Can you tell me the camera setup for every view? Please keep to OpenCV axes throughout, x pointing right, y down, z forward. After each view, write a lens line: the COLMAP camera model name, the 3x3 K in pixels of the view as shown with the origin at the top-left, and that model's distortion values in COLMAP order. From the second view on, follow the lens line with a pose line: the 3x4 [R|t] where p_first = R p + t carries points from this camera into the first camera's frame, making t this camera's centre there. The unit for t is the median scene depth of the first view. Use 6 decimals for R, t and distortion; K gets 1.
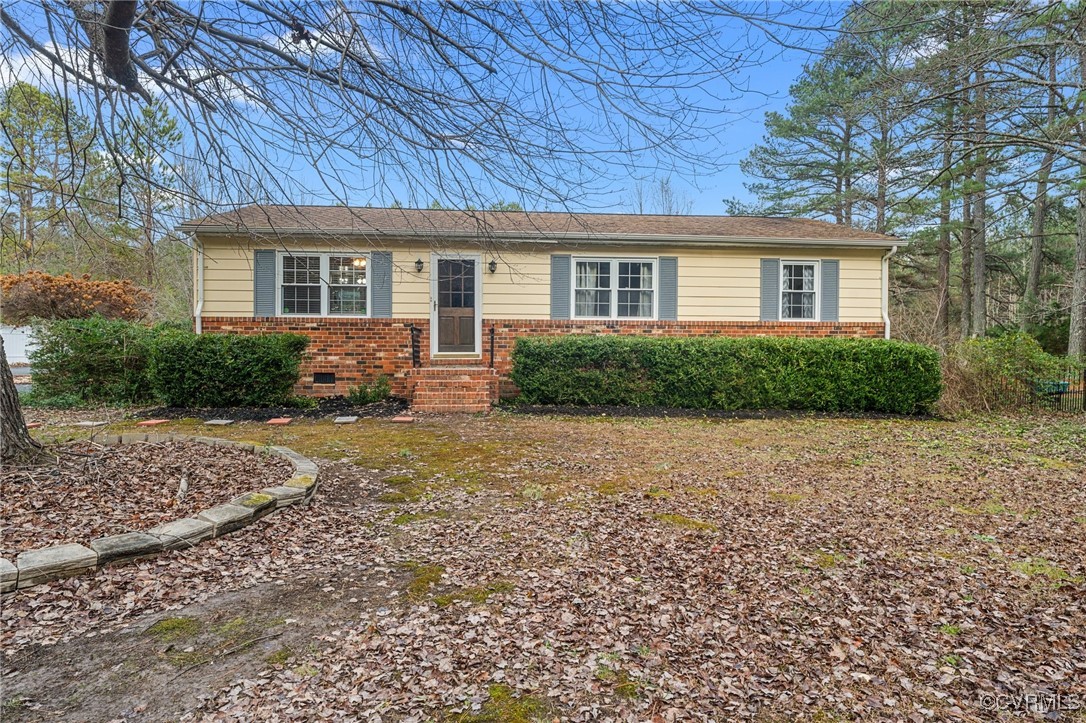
lens RADIAL K [[445.0, 0, 542.2], [0, 445.0, 354.8], [0, 0, 1]] dist [-0.000066, -0.000015]
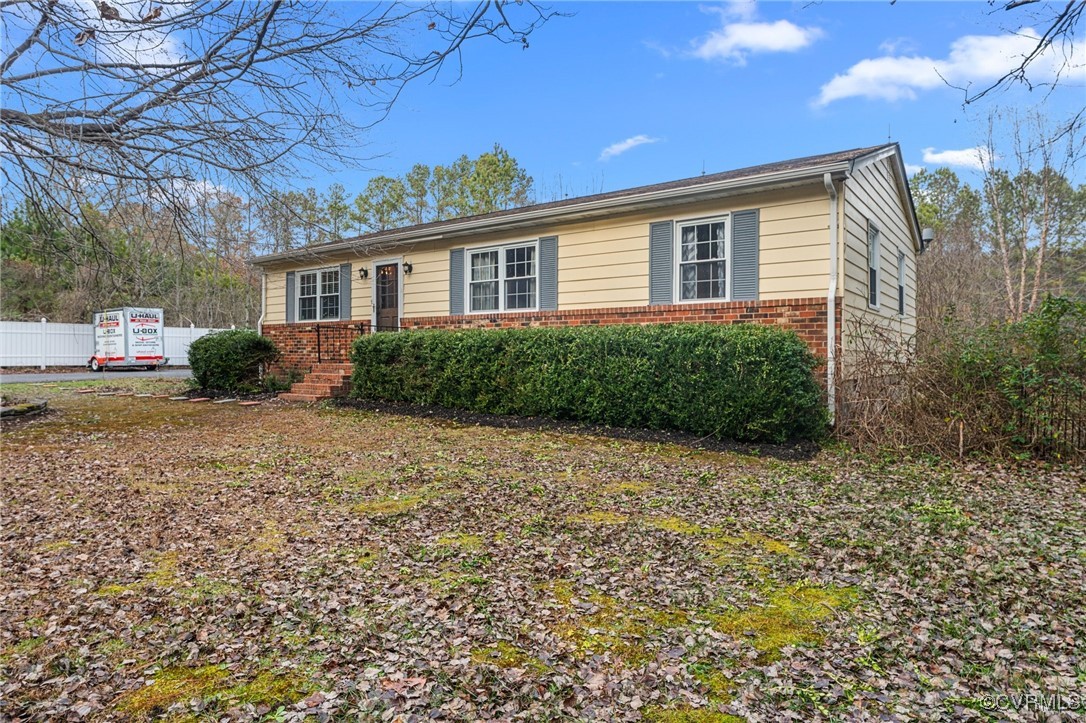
lens RADIAL K [[643.7, 0, 548.0], [0, 643.7, 356.3], [0, 0, 1]] dist [0.000176, 0.000271]
pose [[0.764332, -0.000377, -0.644823, 1.085532], [0.003183, 0.999990, 0.003188, 0.006952], [0.644815, -0.004489, 0.764326, 0.047006]]
